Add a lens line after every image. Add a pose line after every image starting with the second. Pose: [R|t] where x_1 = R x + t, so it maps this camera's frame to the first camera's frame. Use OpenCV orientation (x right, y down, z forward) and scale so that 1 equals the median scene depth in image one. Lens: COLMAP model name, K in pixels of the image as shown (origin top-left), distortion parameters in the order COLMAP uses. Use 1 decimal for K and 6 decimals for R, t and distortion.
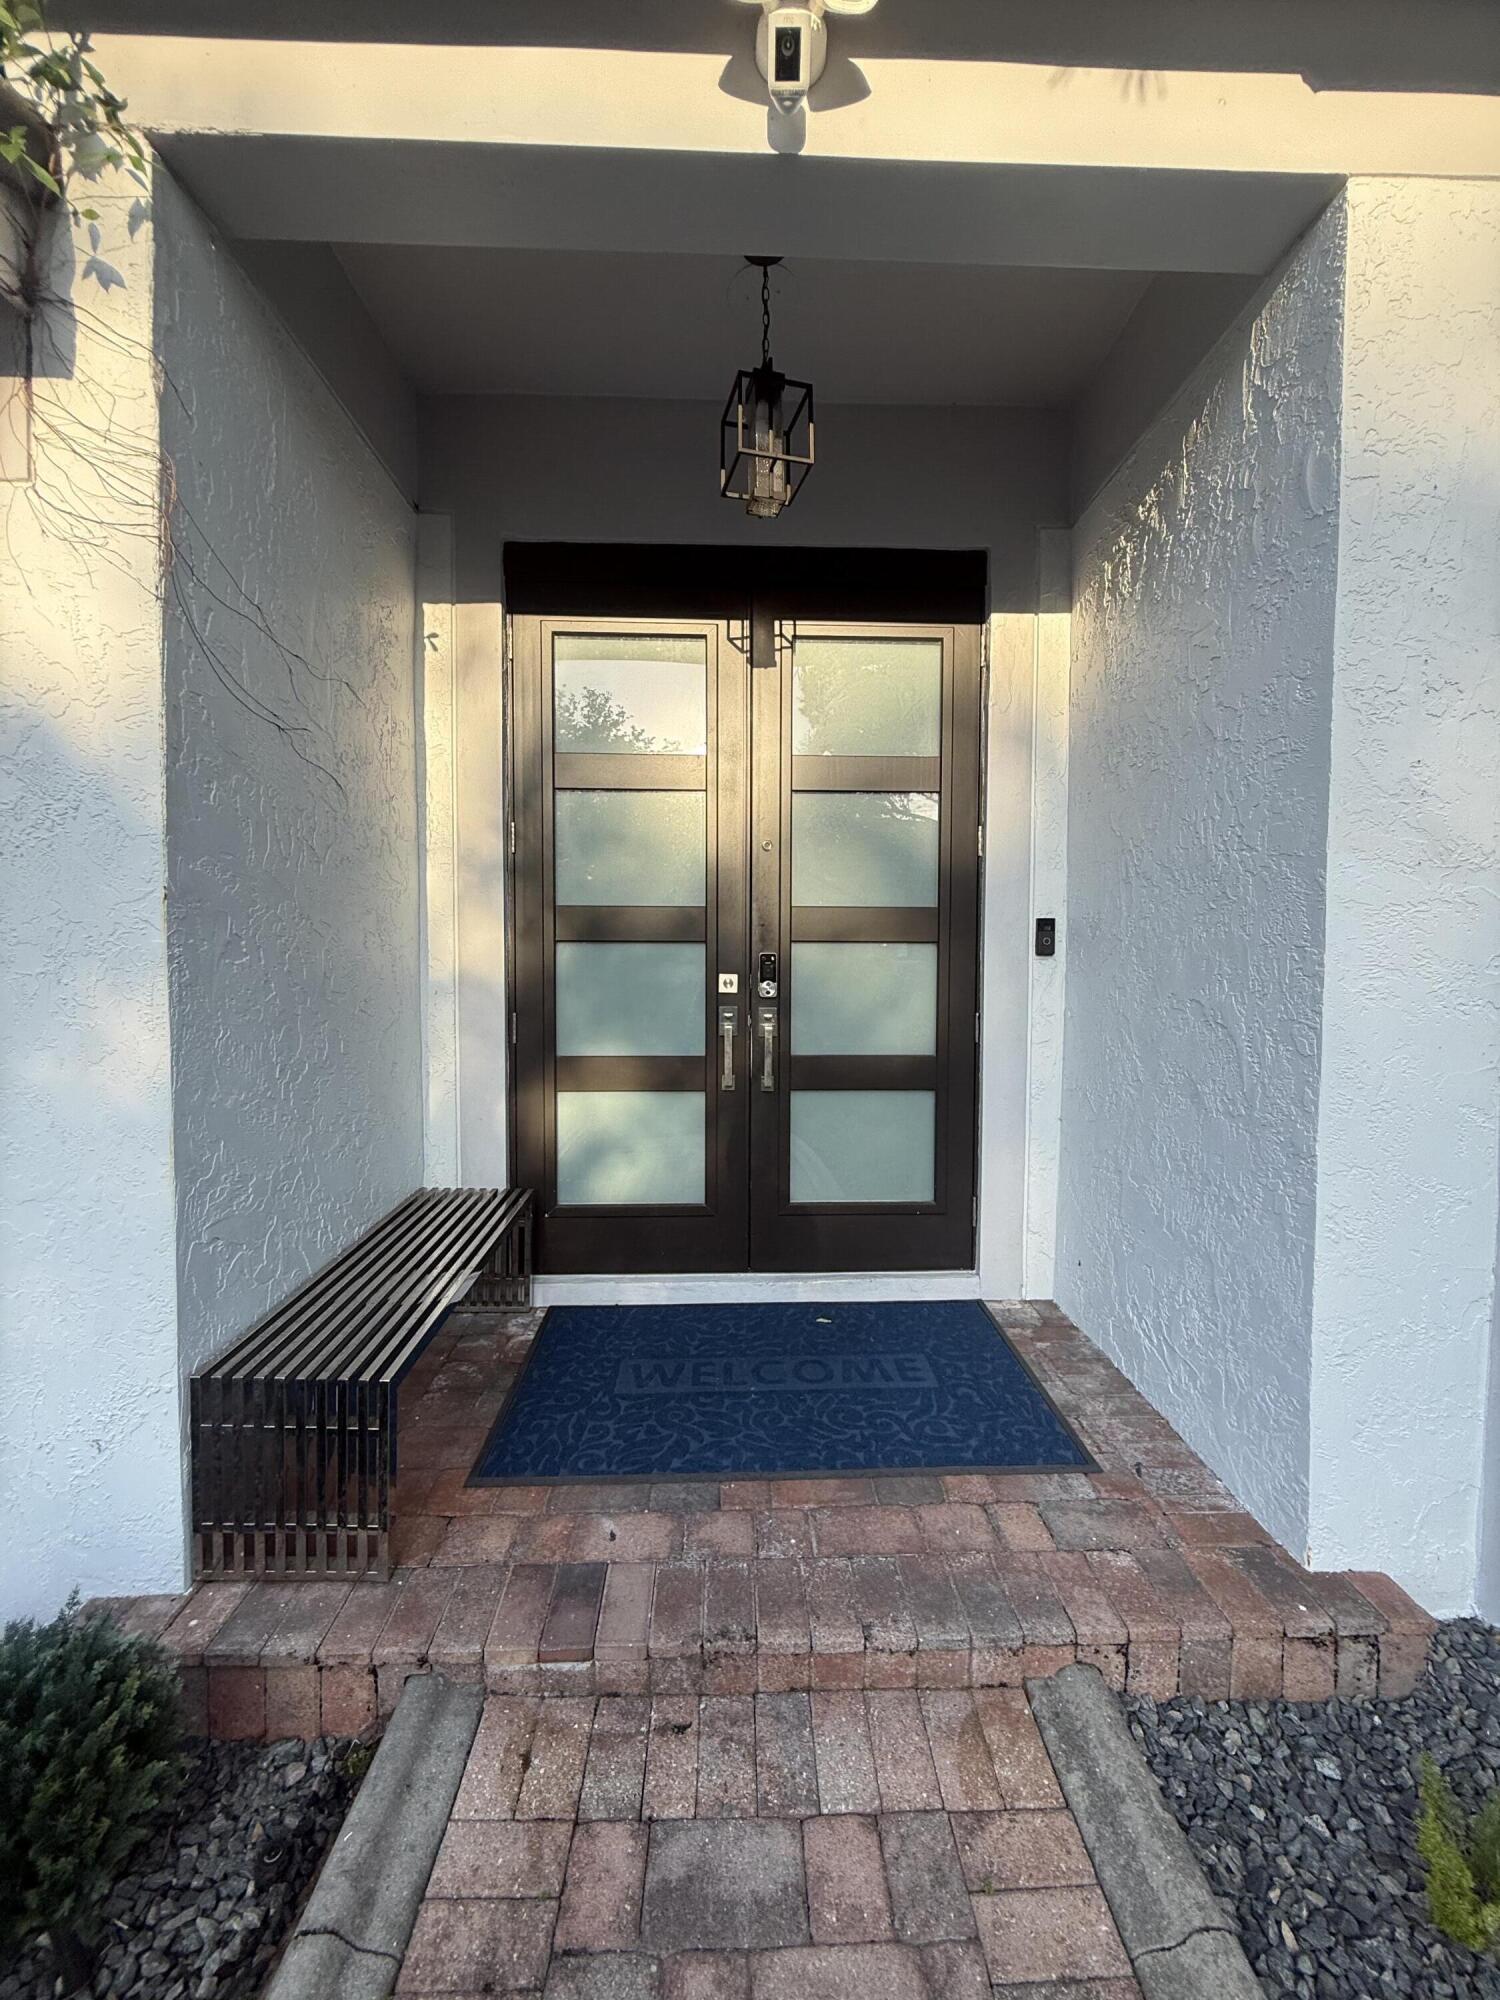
lens RADIAL K [[798.2, 0, 745.6], [0, 798.2, 1000.3], [0, 0, 1]] dist [0.000551, 0.000044]
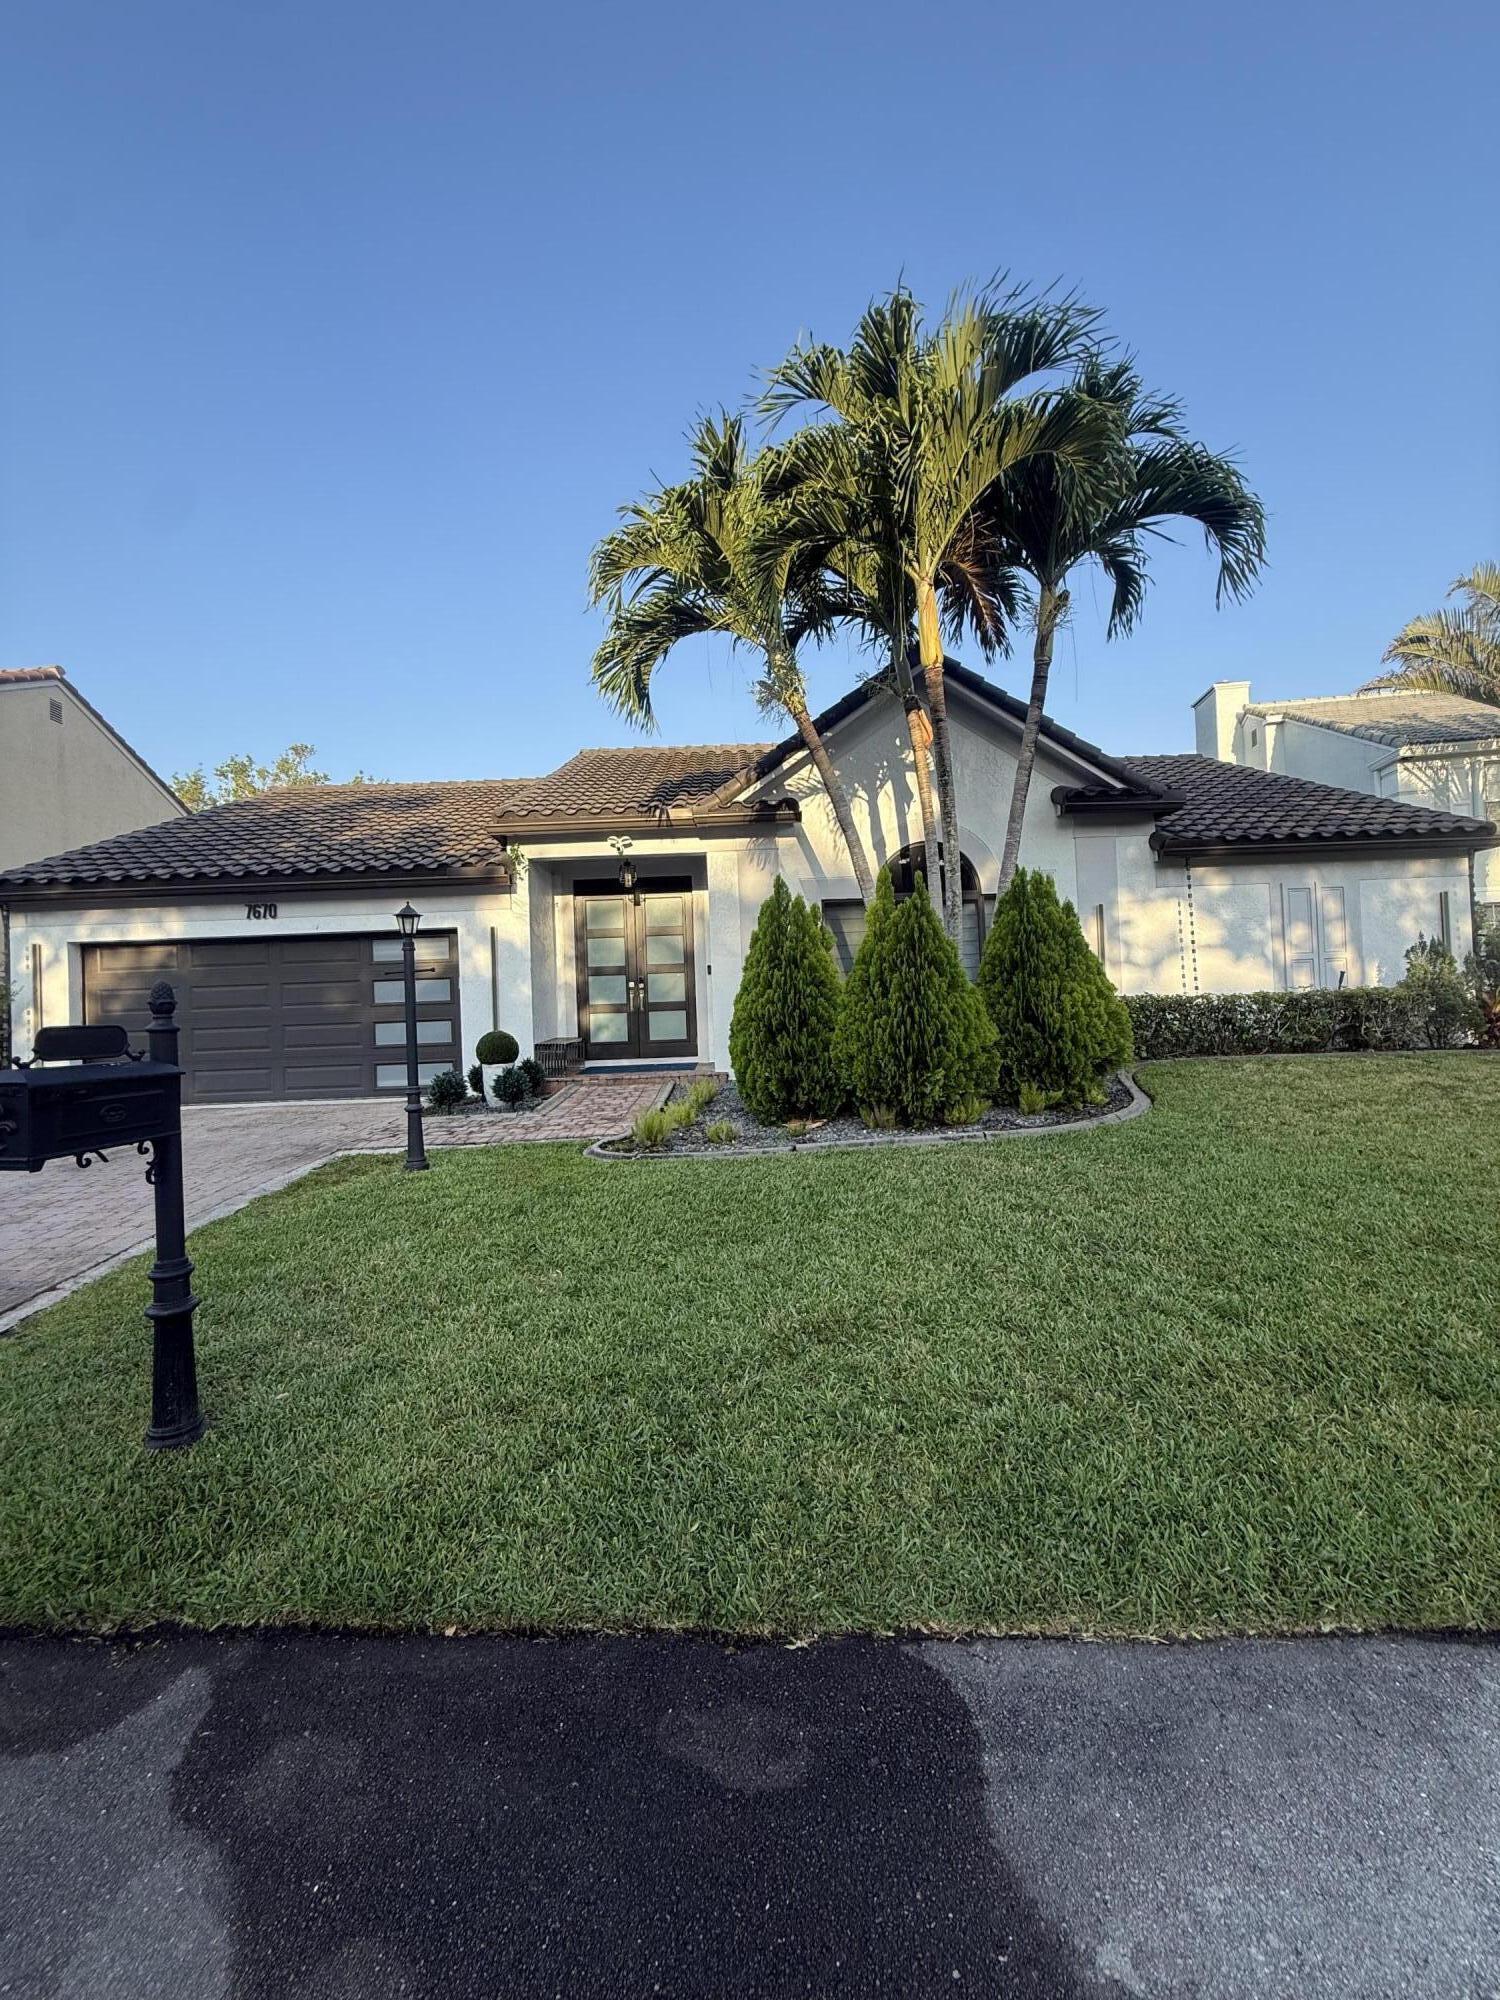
lens RADIAL K [[798.2, 0, 755.0], [0, 798.2, 989.2], [0, 0, 1]] dist [0.000551, 0.000044]
pose [[0.999056, -0.038353, -0.020385, 0.664663], [0.036761, 0.996623, -0.073428, 0.313814], [0.023132, 0.072609, 0.997092, -2.903652]]
